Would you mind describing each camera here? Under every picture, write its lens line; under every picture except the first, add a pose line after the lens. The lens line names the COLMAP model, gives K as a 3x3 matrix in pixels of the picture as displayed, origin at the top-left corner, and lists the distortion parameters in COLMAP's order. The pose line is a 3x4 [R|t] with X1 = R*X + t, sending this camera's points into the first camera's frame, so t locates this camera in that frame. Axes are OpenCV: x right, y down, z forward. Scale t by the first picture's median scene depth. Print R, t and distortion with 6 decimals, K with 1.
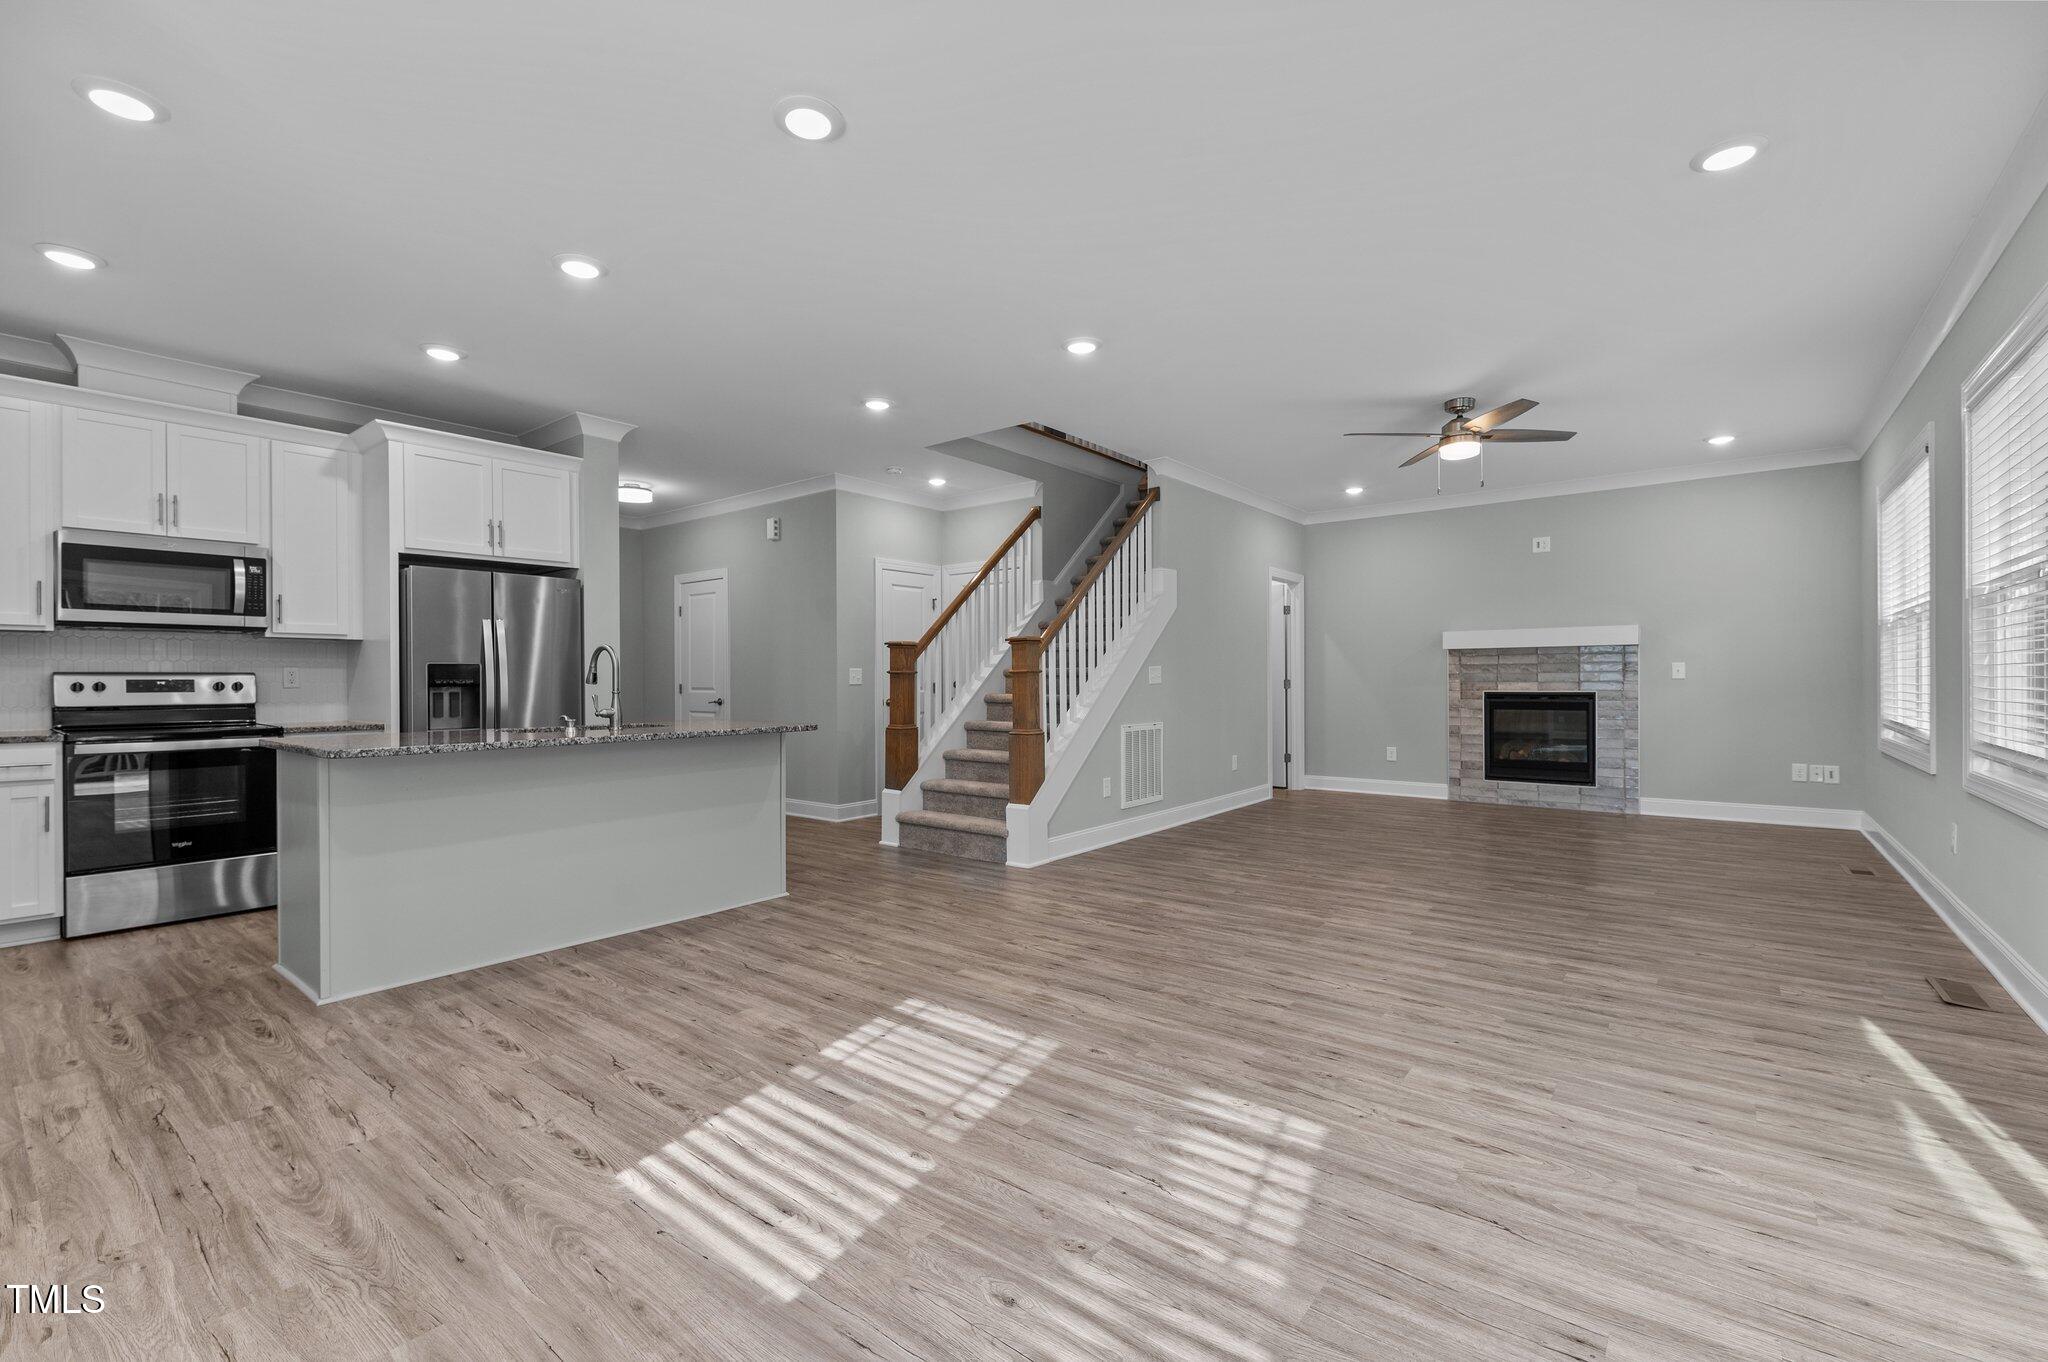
lens RADIAL K [[876.0, 0, 1011.2], [0, 876.0, 681.5], [0, 0, 1]] dist [0.008040, -0.007685]
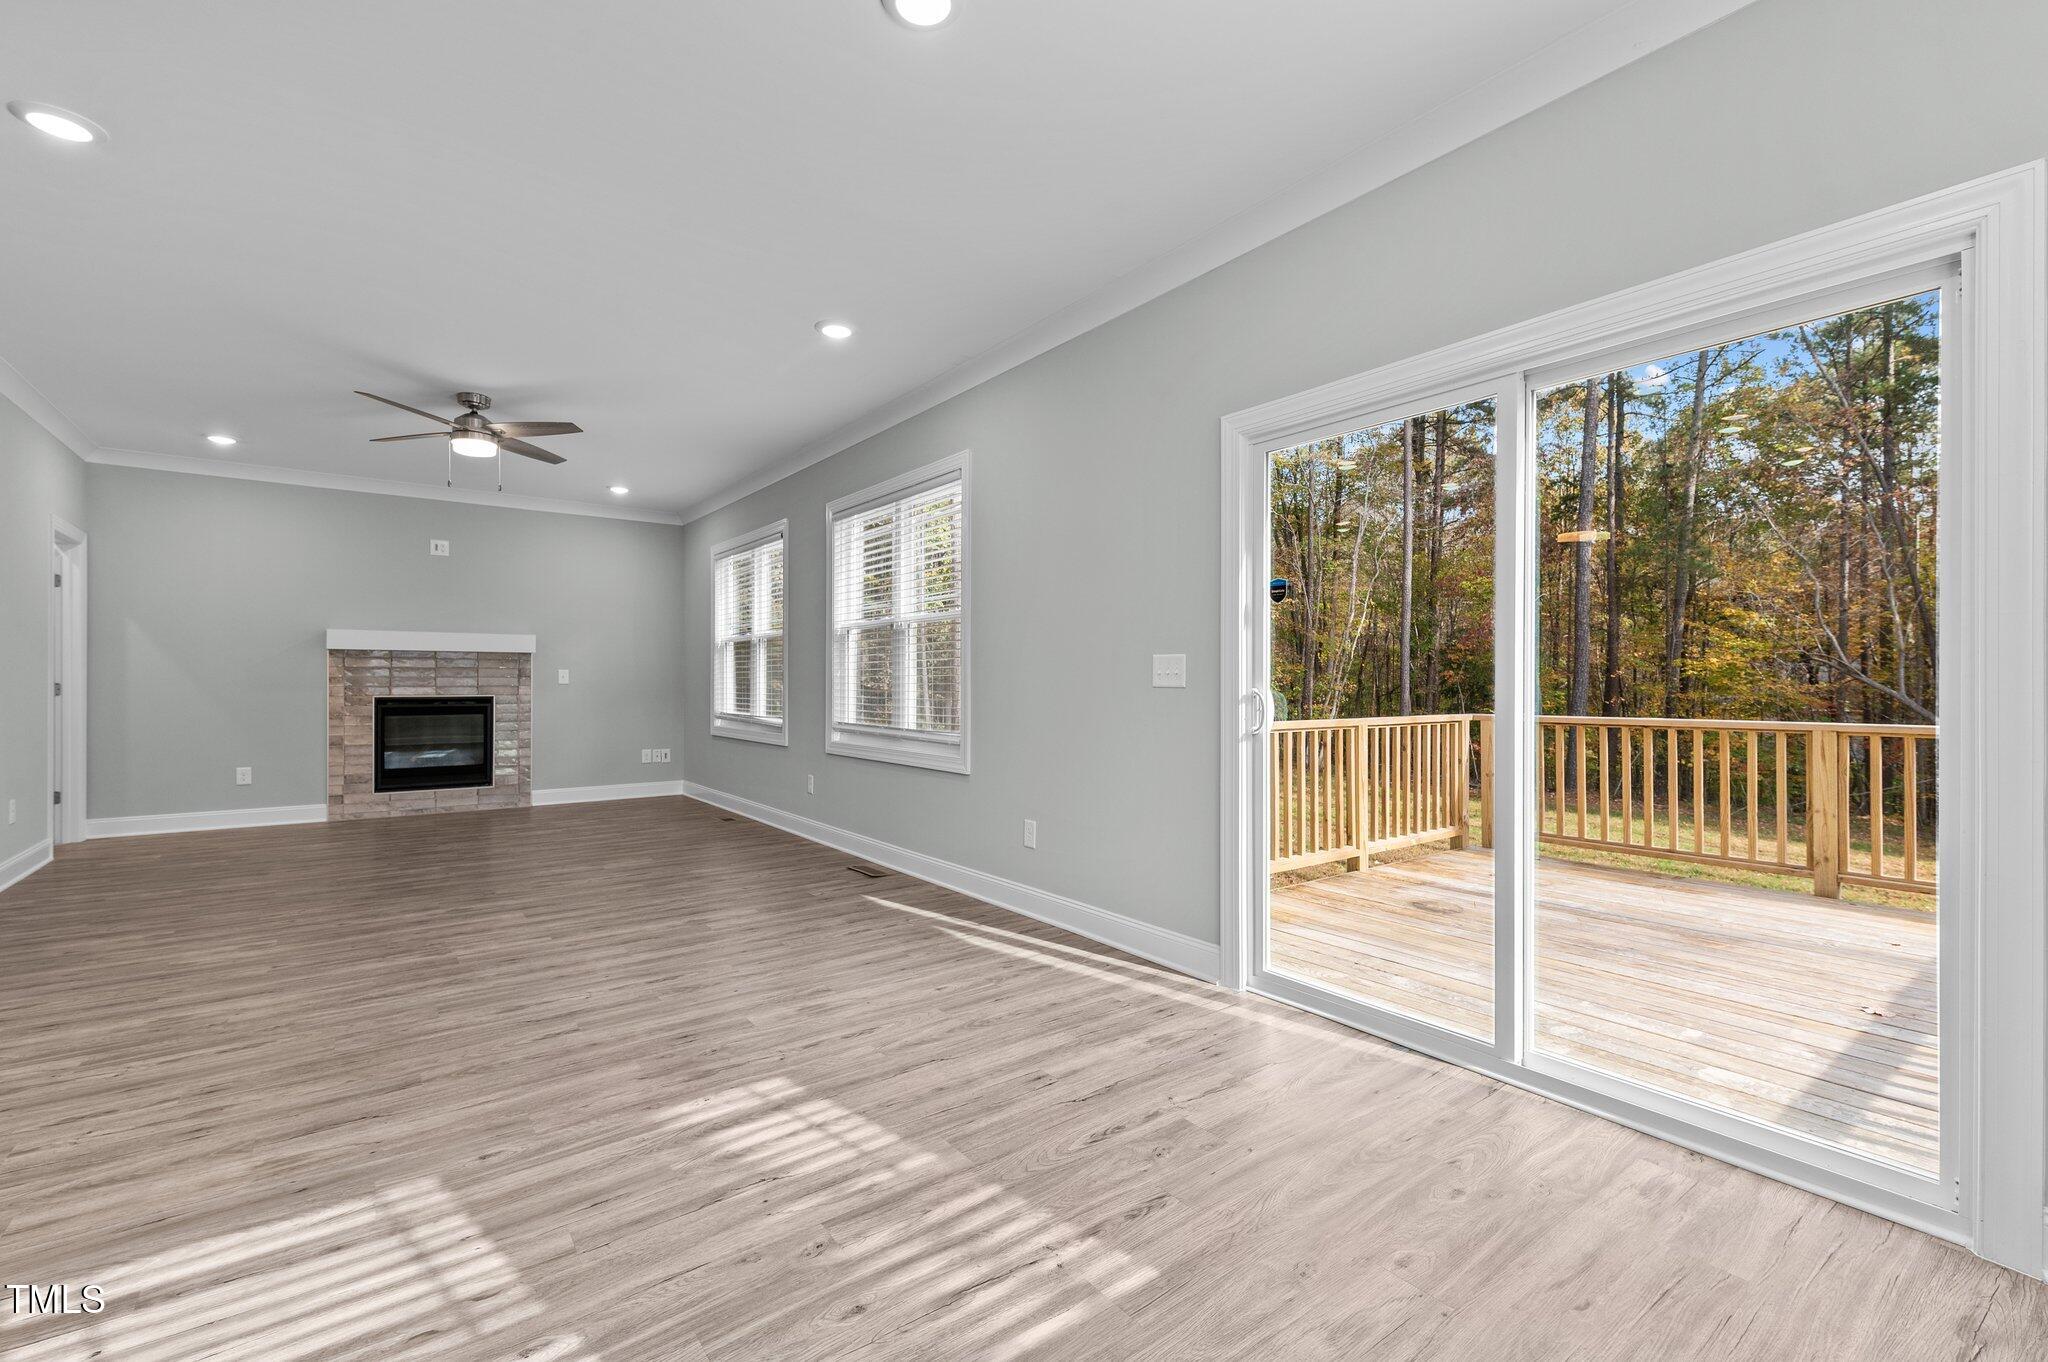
lens RADIAL K [[872.9, 0, 1019.5], [0, 872.9, 683.4], [0, 0, 1]] dist [0.022480, -0.006841]
pose [[0.248592, 0.004587, 0.968597, -0.333189], [-0.000536, 0.999989, -0.004598, 0.001945], [-0.968608, 0.000624, 0.248592, 0.208488]]
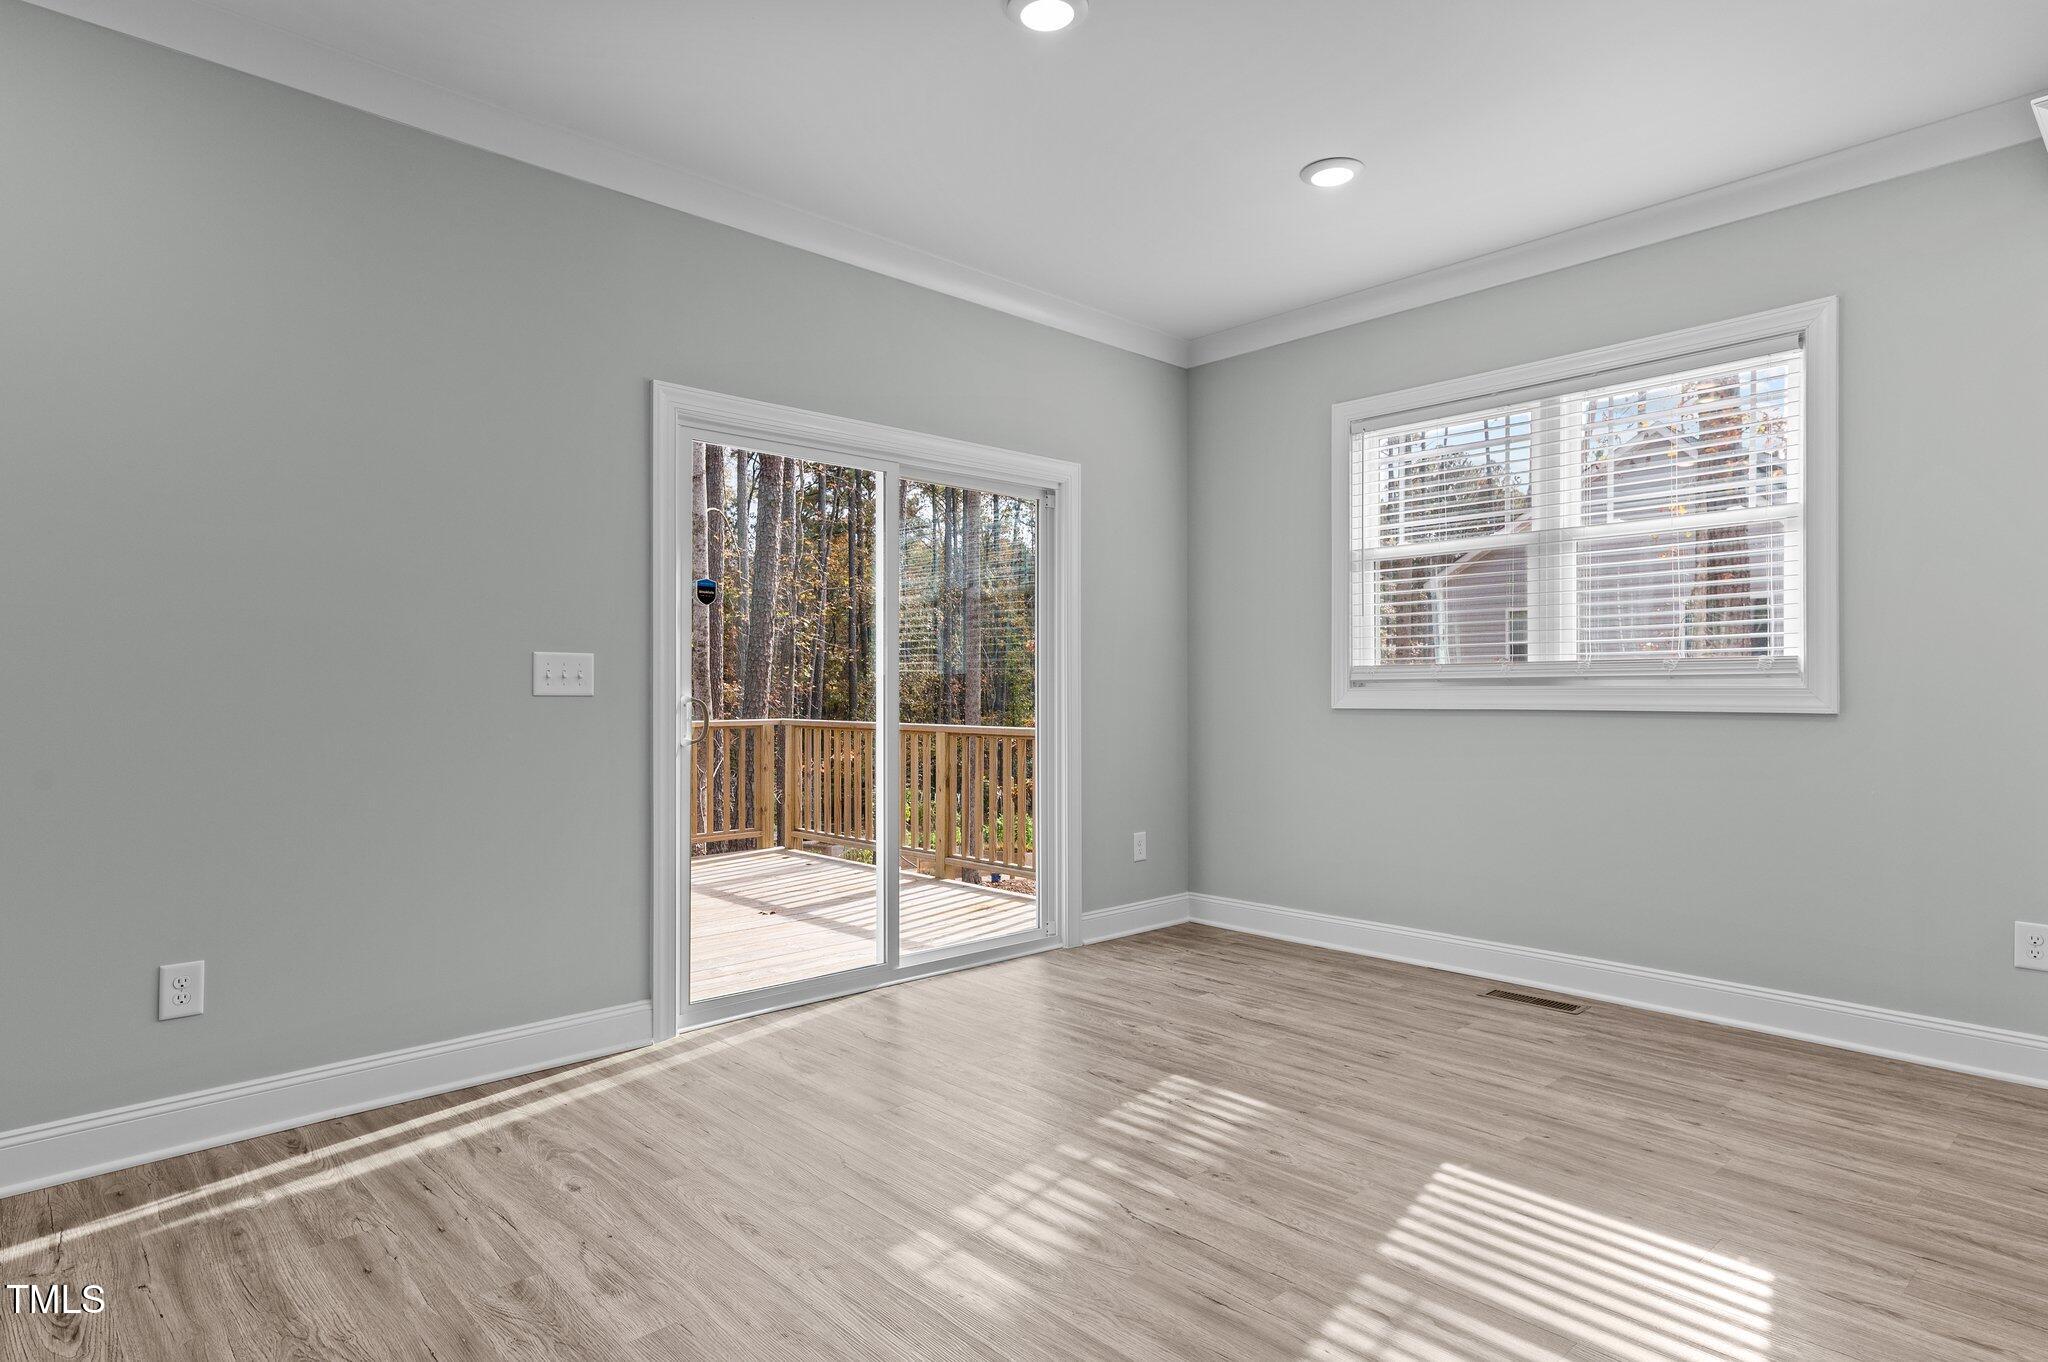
lens RADIAL K [[1118.1, 0, 1024.0], [0, 1118.1, 681.0], [0, 0, 1]] dist [0.027322, 0.000623]
pose [[-0.990001, 0.009508, 0.140740, 0.044533], [0.008665, 0.999941, -0.006608, -0.000329], [-0.140794, -0.005322, -0.990025, 0.993447]]
